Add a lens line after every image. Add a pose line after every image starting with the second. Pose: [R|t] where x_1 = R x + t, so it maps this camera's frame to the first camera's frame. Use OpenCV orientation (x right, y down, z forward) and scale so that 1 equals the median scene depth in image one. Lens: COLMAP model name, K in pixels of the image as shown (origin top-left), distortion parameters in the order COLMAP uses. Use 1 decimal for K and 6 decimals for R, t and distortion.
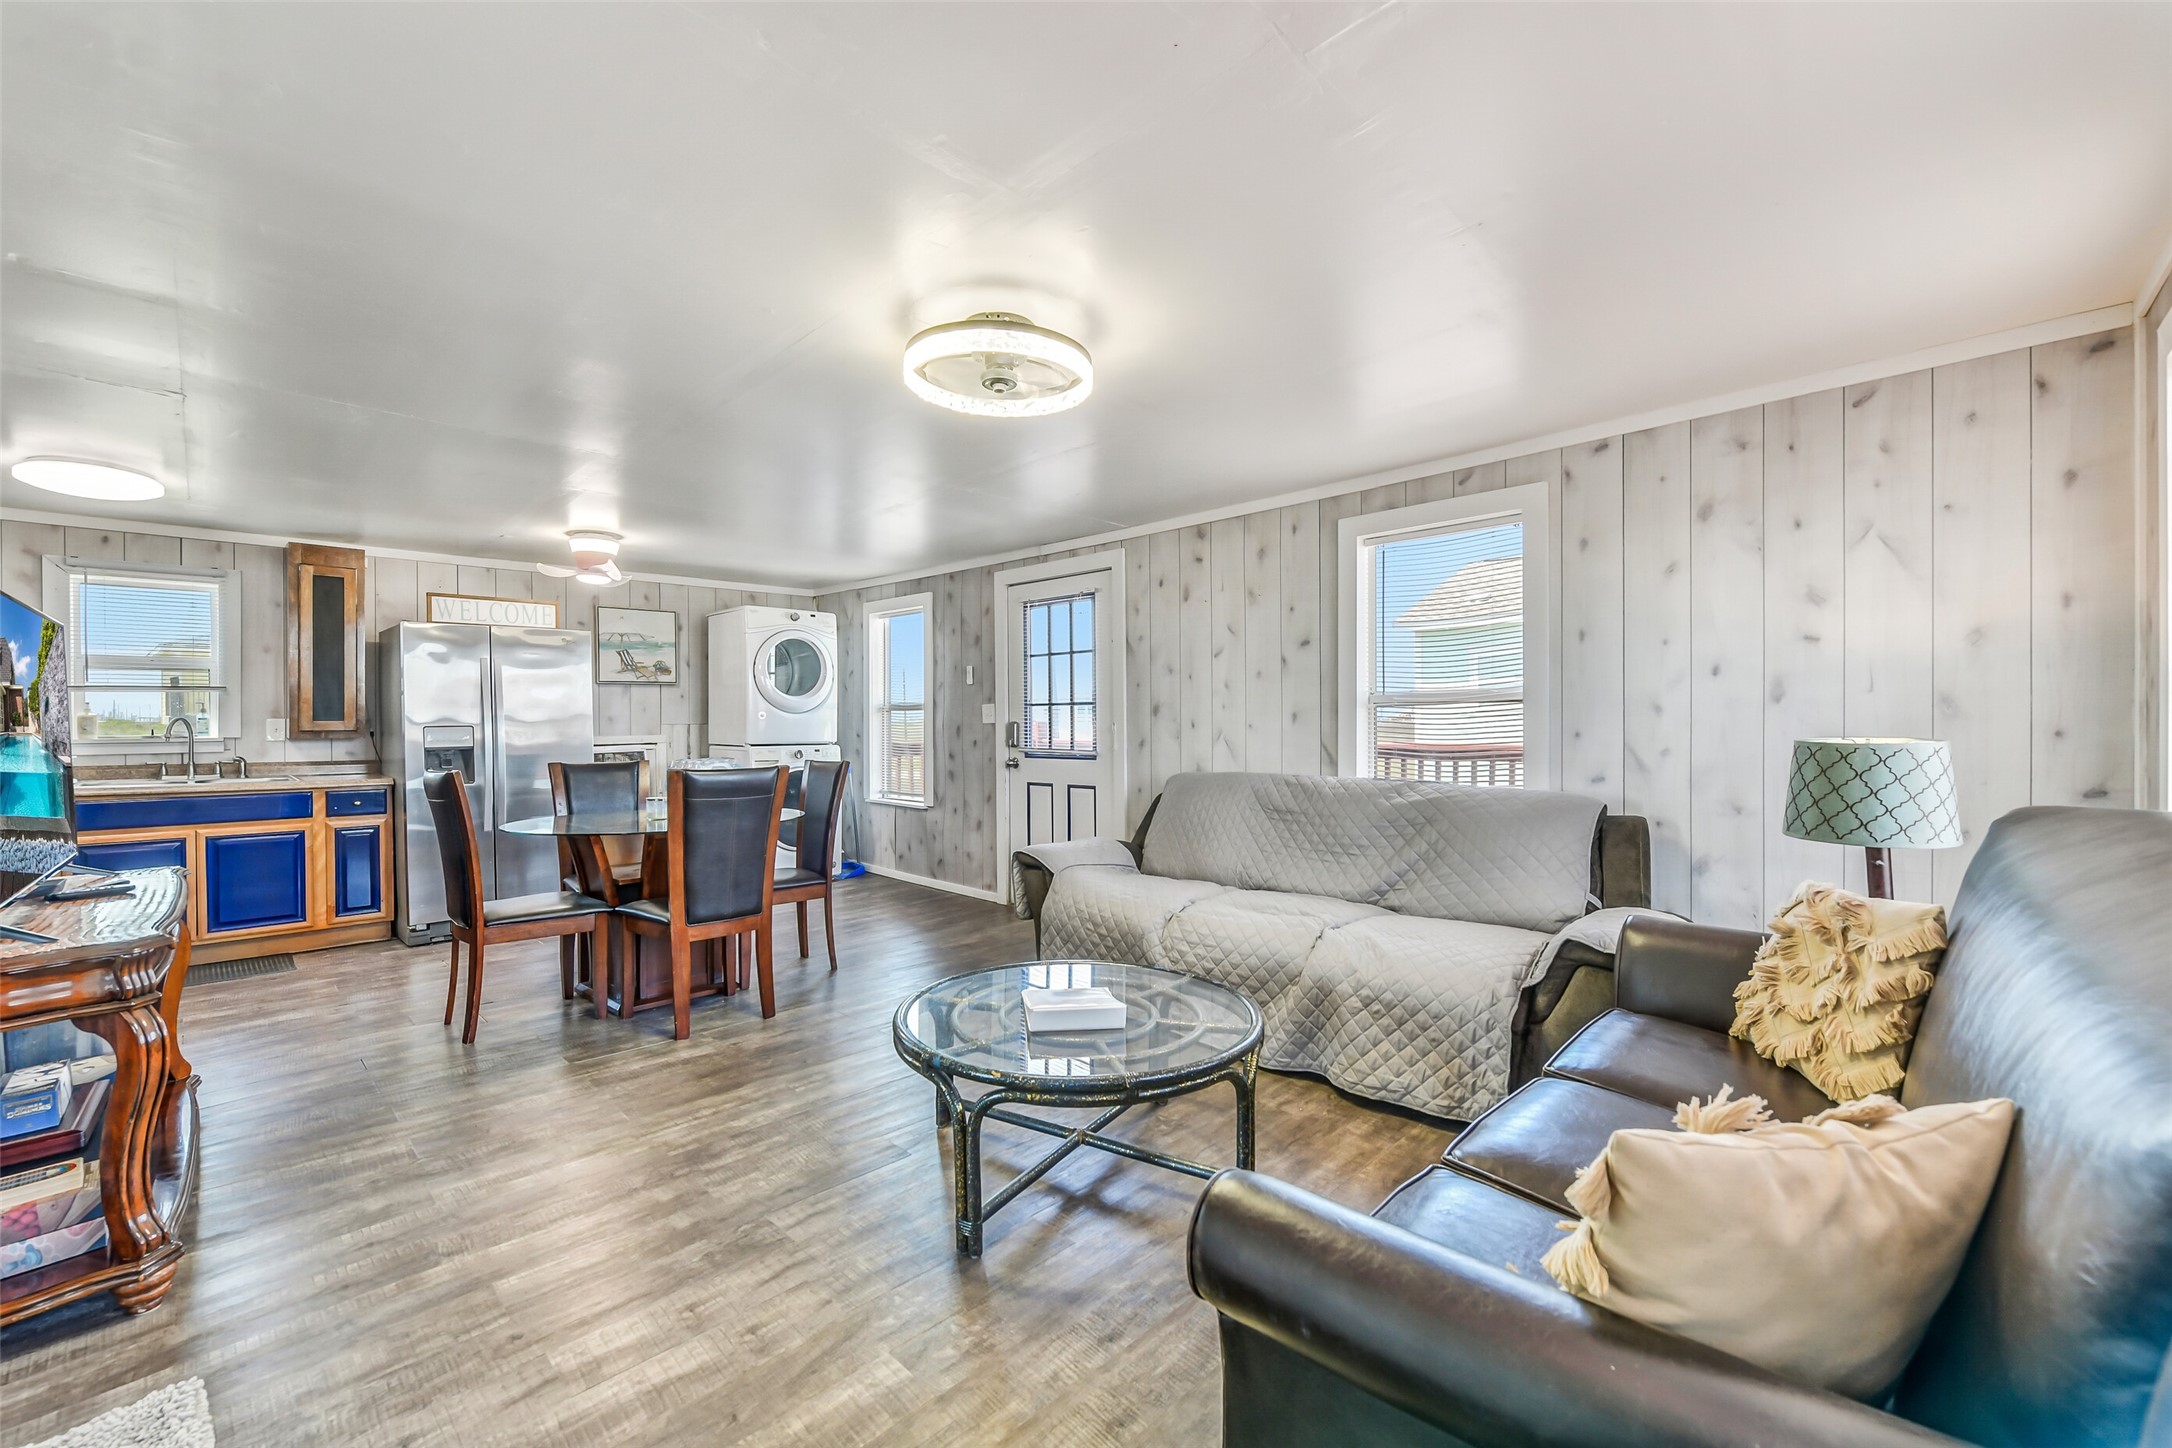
lens RADIAL K [[875.5, 0, 1086.0], [0, 875.5, 724.0], [0, 0, 1]] dist [0.000005, 0.000036]
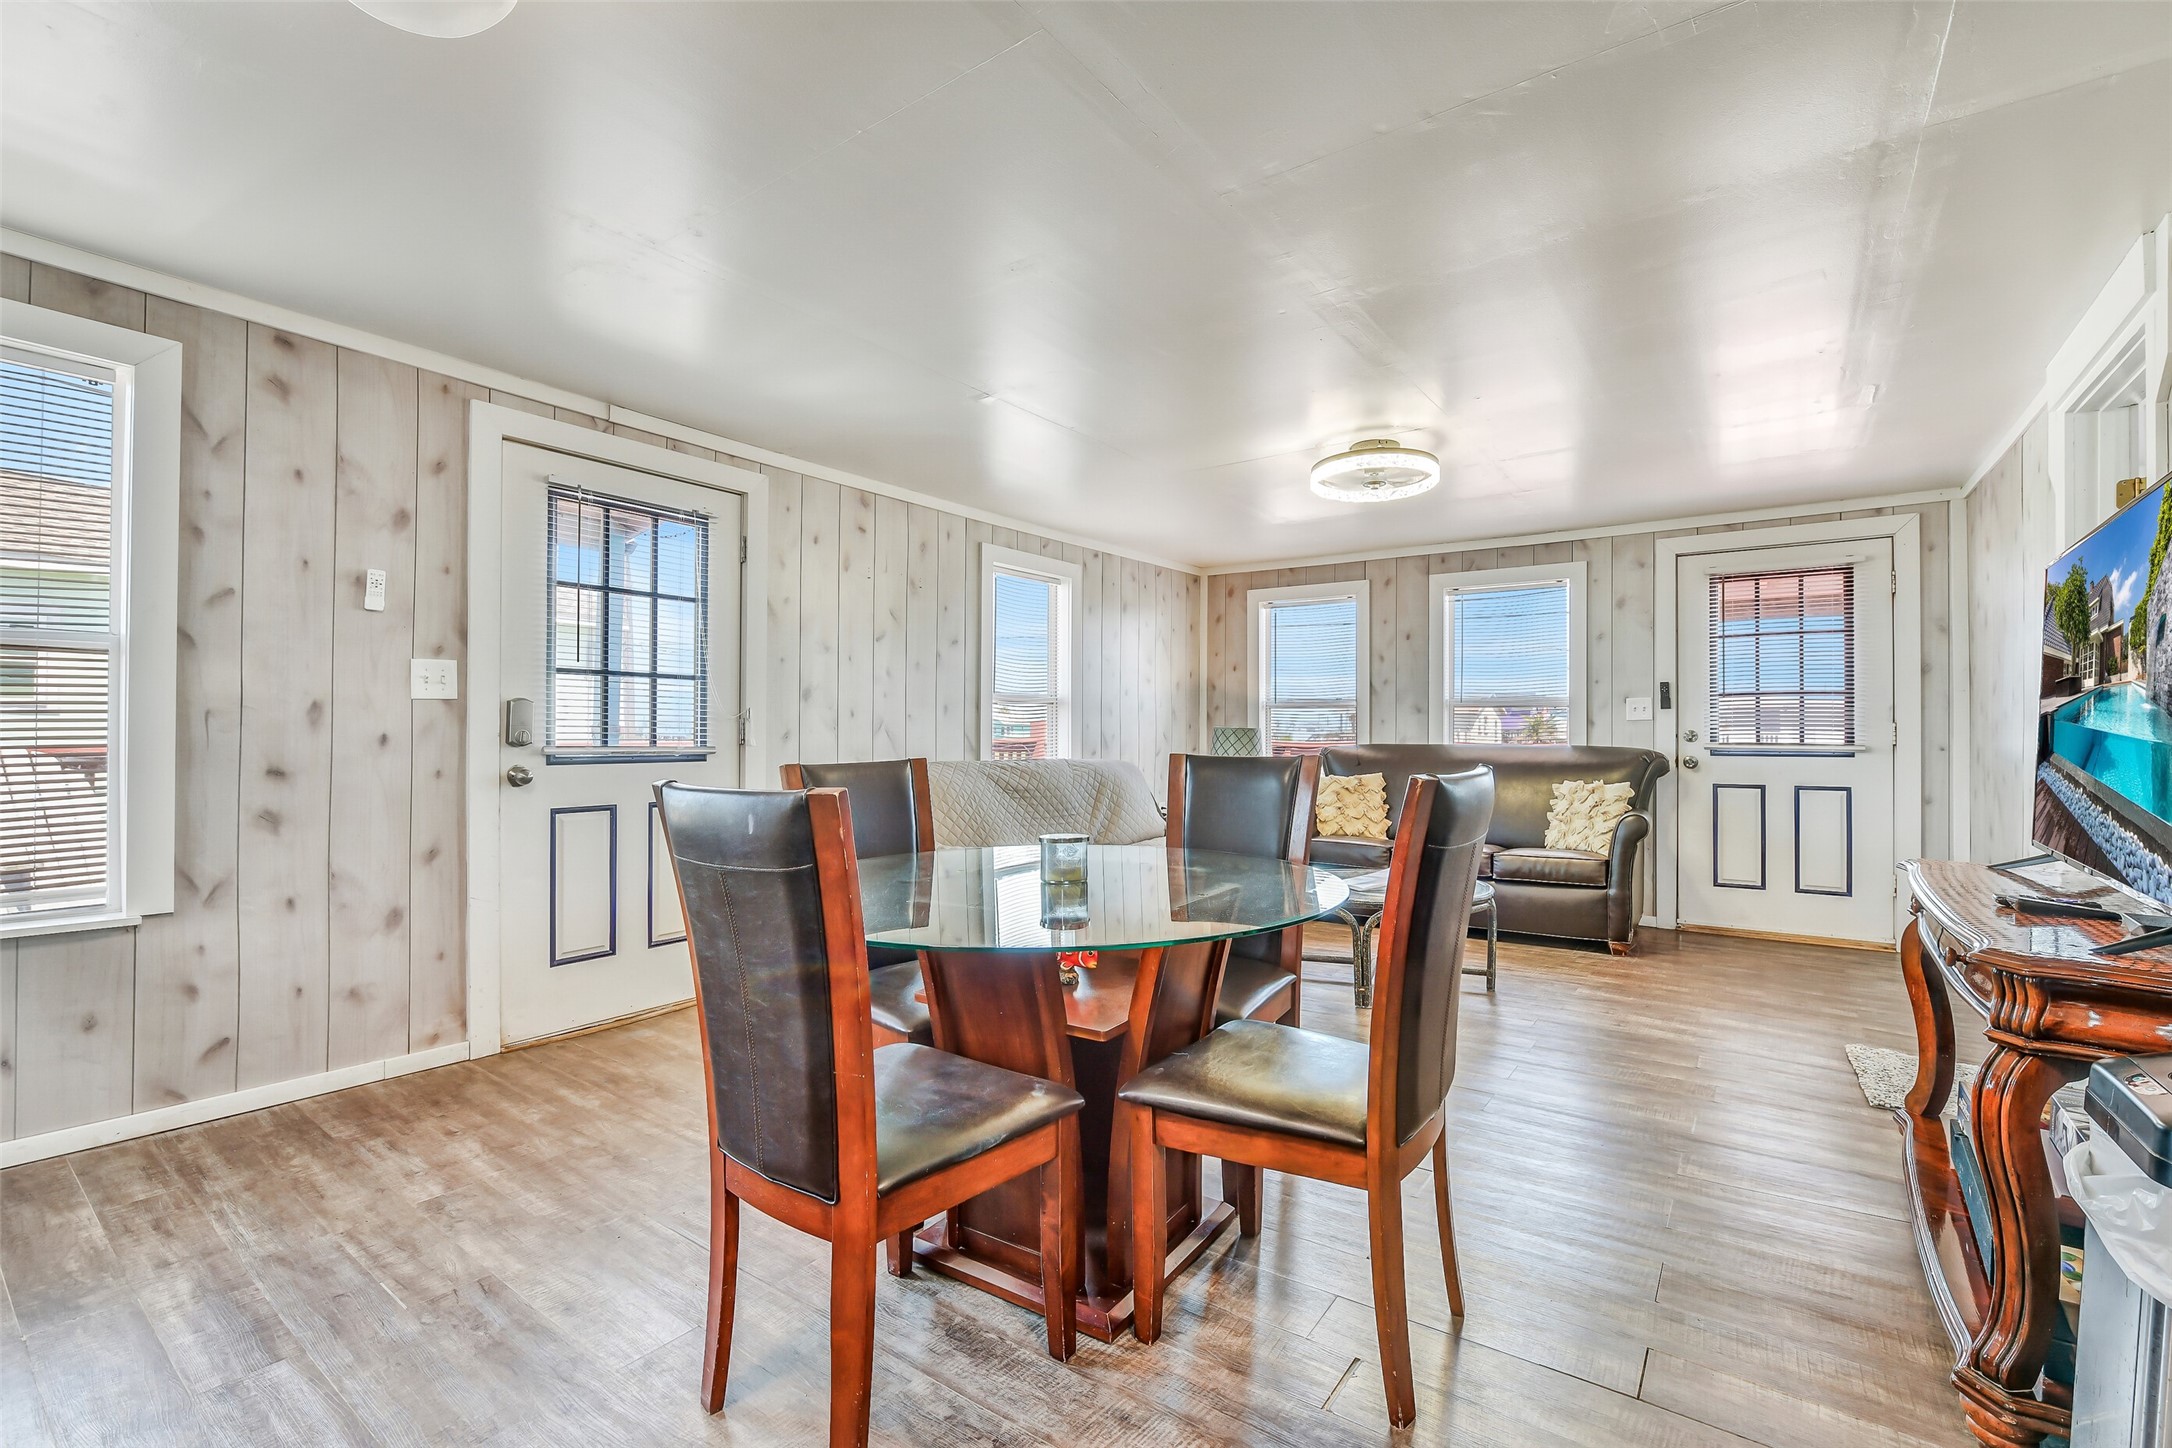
lens RADIAL K [[950.4, 0, 1086.0], [0, 950.4, 724.0], [0, 0, 1]] dist [-0.001293, -0.000100]
pose [[-0.141281, 0.016592, 0.989831, -0.825798], [-0.000512, 0.999858, -0.016833, 0.026373], [-0.989969, -0.002885, -0.141252, 0.871477]]
